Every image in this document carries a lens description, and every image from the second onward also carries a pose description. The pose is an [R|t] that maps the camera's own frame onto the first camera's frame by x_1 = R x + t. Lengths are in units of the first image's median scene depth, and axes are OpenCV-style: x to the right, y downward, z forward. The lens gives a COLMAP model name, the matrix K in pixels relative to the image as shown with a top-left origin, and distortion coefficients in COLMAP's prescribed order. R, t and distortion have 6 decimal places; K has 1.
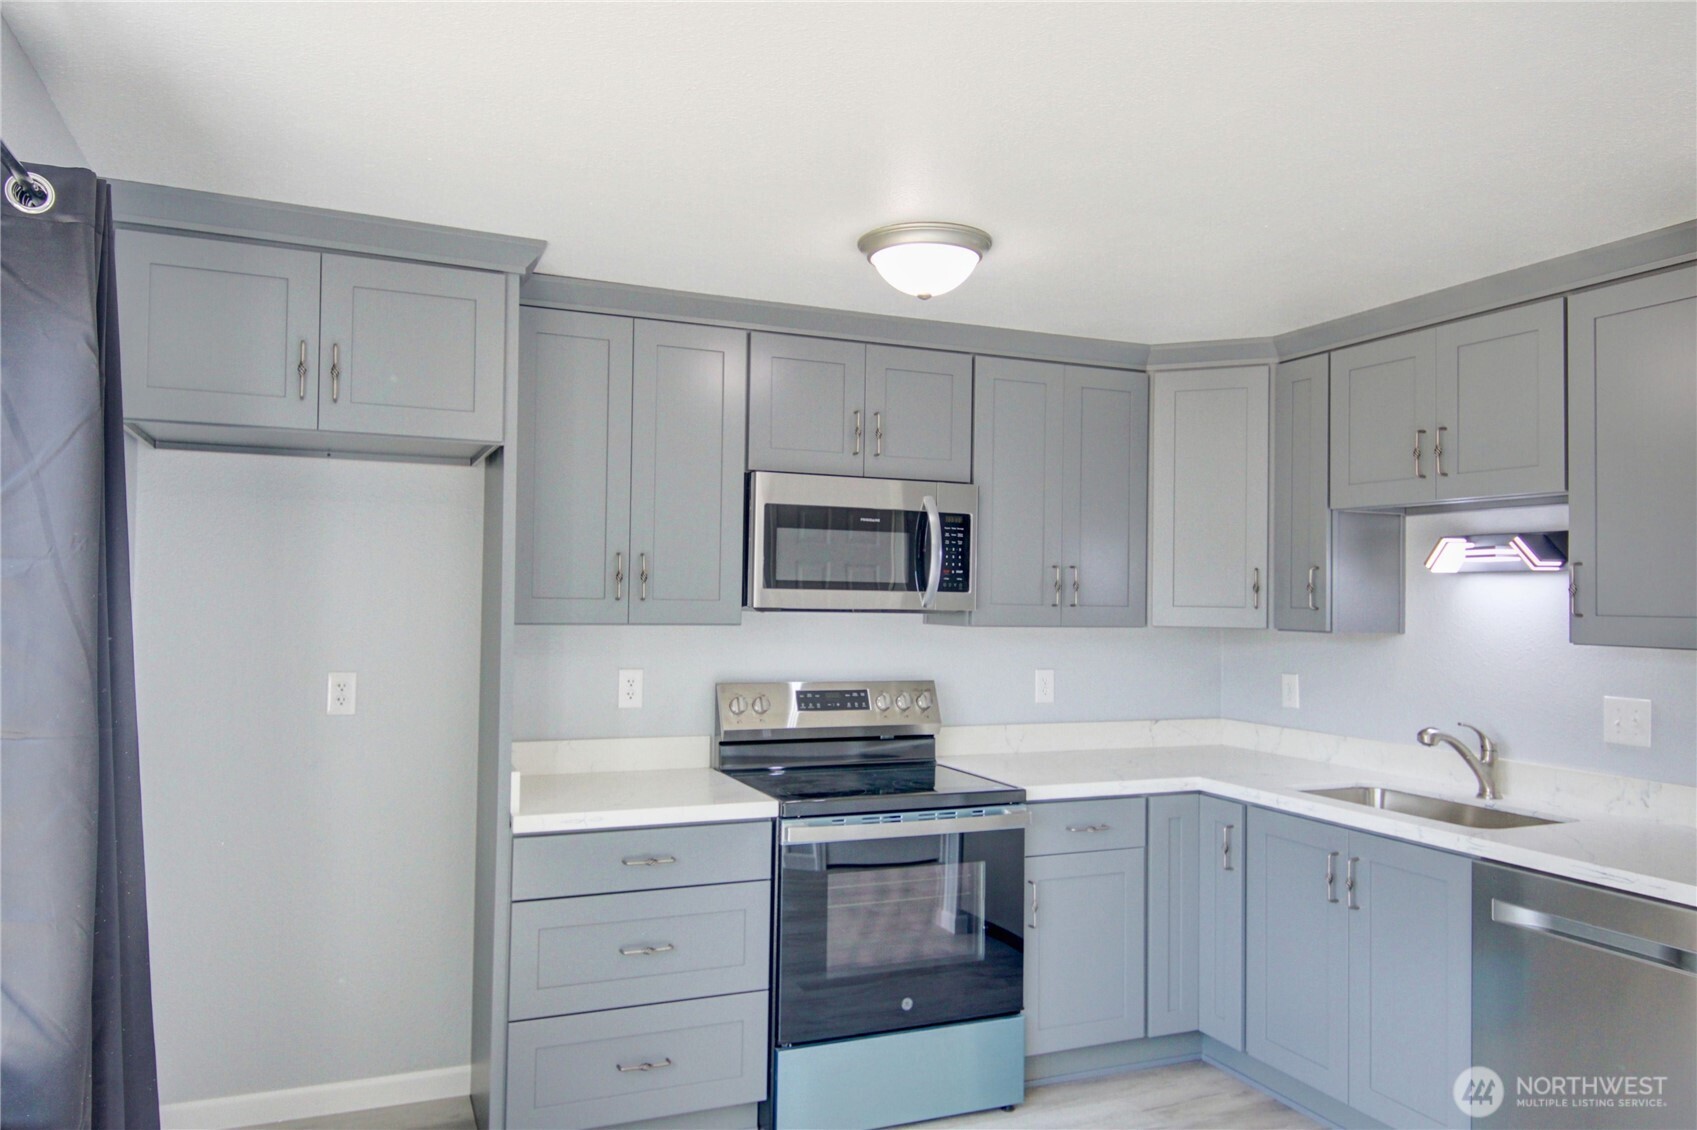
lens RADIAL K [[1159.4, 0, 820.2], [0, 1159.4, 566.7], [0, 0, 1]] dist [0.011005, -0.016735]
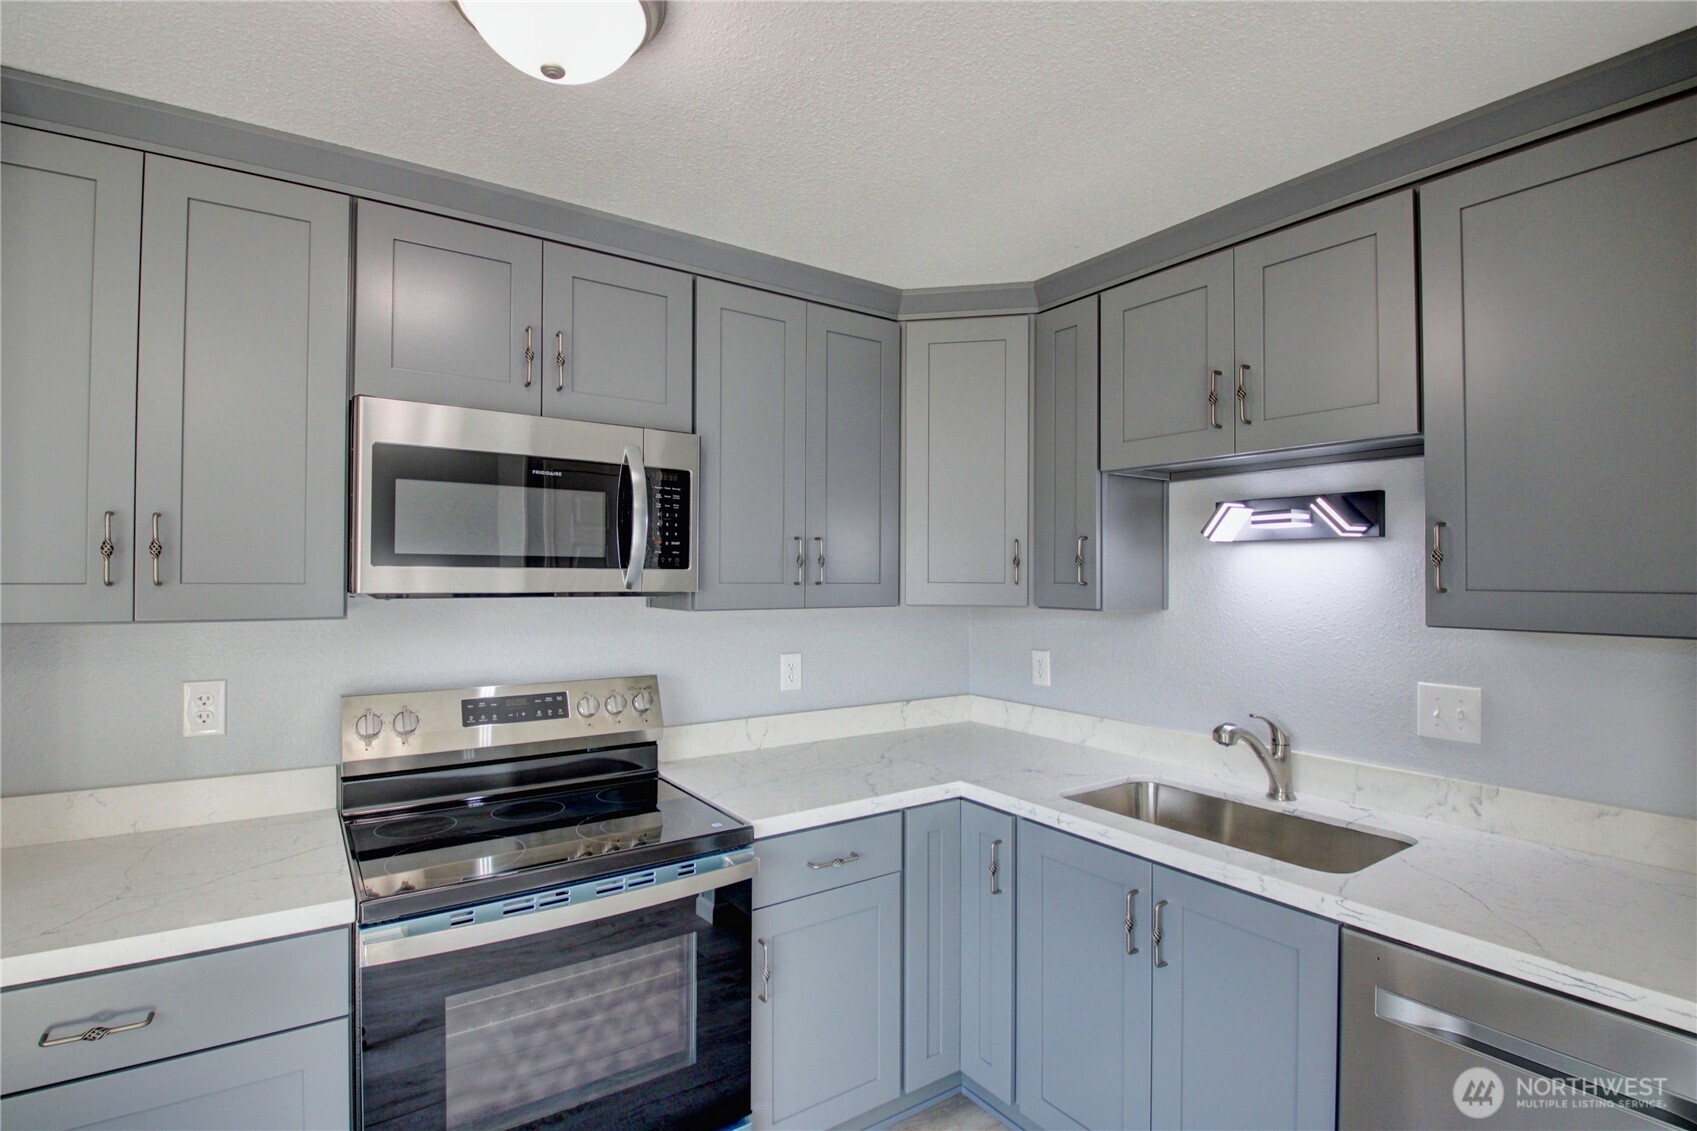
lens RADIAL K [[792.3, 0, 840.4], [0, 792.3, 571.4], [0, 0, 1]] dist [-0.002776, -0.000730]
pose [[0.976292, -0.009835, 0.216235, 0.115234], [0.004967, 0.999722, 0.023047, 0.011976], [-0.216402, -0.021427, 0.976069, 0.454958]]
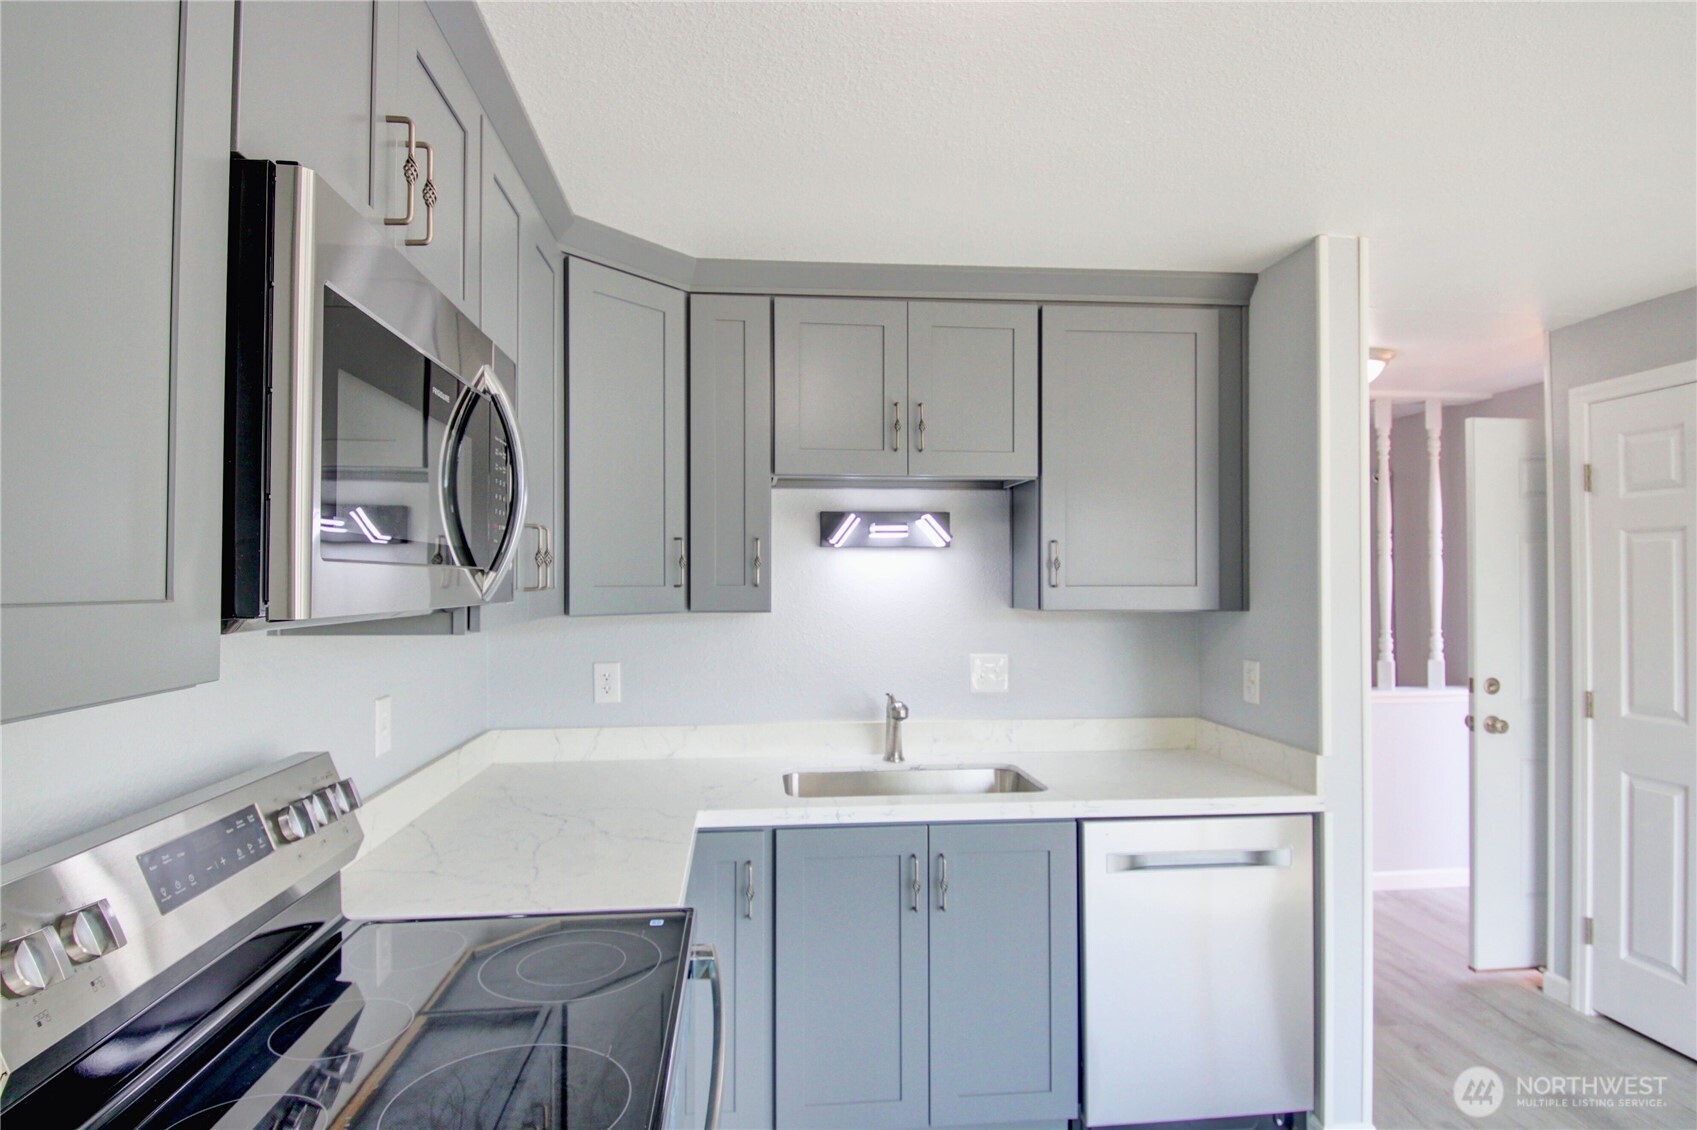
lens RADIAL K [[964.7, 0, 864.6], [0, 964.7, 567.9], [0, 0, 1]] dist [0.023094, -0.033747]
pose [[0.248723, -0.005926, 0.968556, -0.257817], [-0.023538, 0.999649, 0.012161, 0.013170], [-0.968289, -0.025823, 0.248496, 0.750413]]
